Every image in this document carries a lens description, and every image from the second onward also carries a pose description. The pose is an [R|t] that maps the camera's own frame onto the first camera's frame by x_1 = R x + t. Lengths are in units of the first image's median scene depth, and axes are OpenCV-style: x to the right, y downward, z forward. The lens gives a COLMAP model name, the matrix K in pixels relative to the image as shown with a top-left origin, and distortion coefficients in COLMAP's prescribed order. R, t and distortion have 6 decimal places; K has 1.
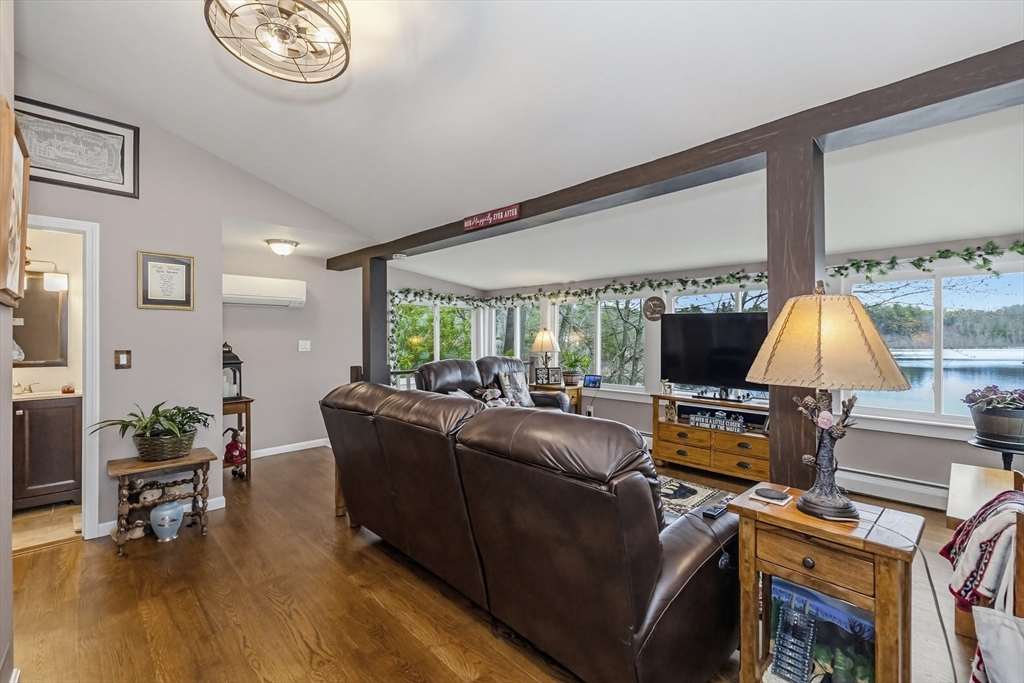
lens RADIAL K [[431.5, 0, 516.0], [0, 431.5, 343.7], [0, 0, 1]] dist [-0.000704, -0.000087]
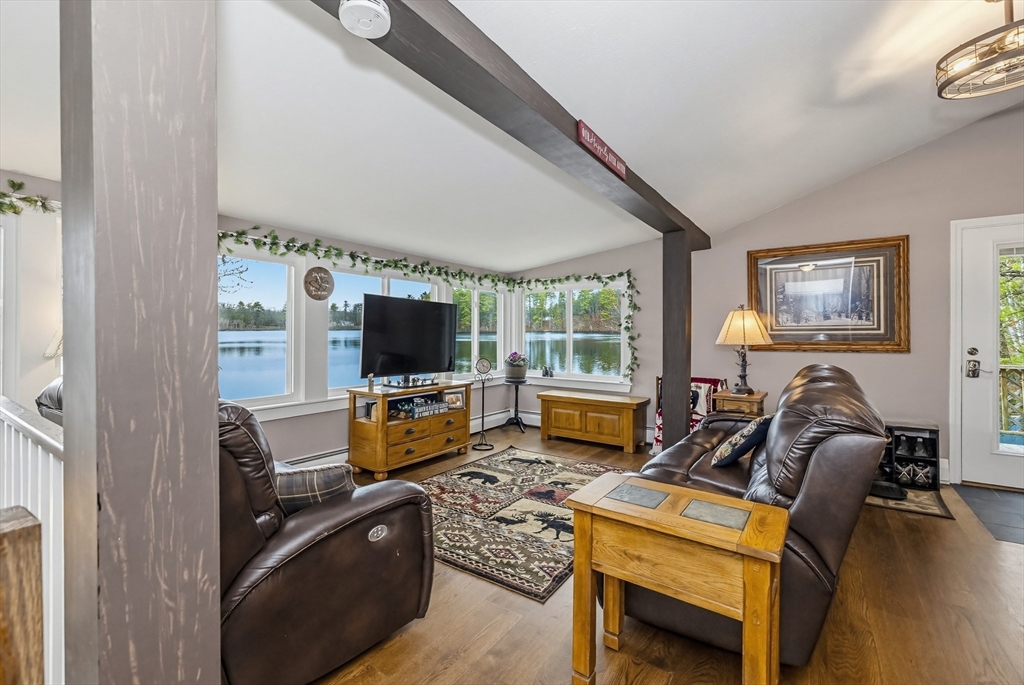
lens RADIAL K [[450.9, 0, 489.2], [0, 450.9, 329.4], [0, 0, 1]] dist [0.001600, 0.000170]
pose [[-0.169206, -0.001094, 0.985580, -0.569582], [0.002272, 0.999996, 0.001501, -0.003428], [-0.985578, 0.002493, -0.169203, 0.985690]]
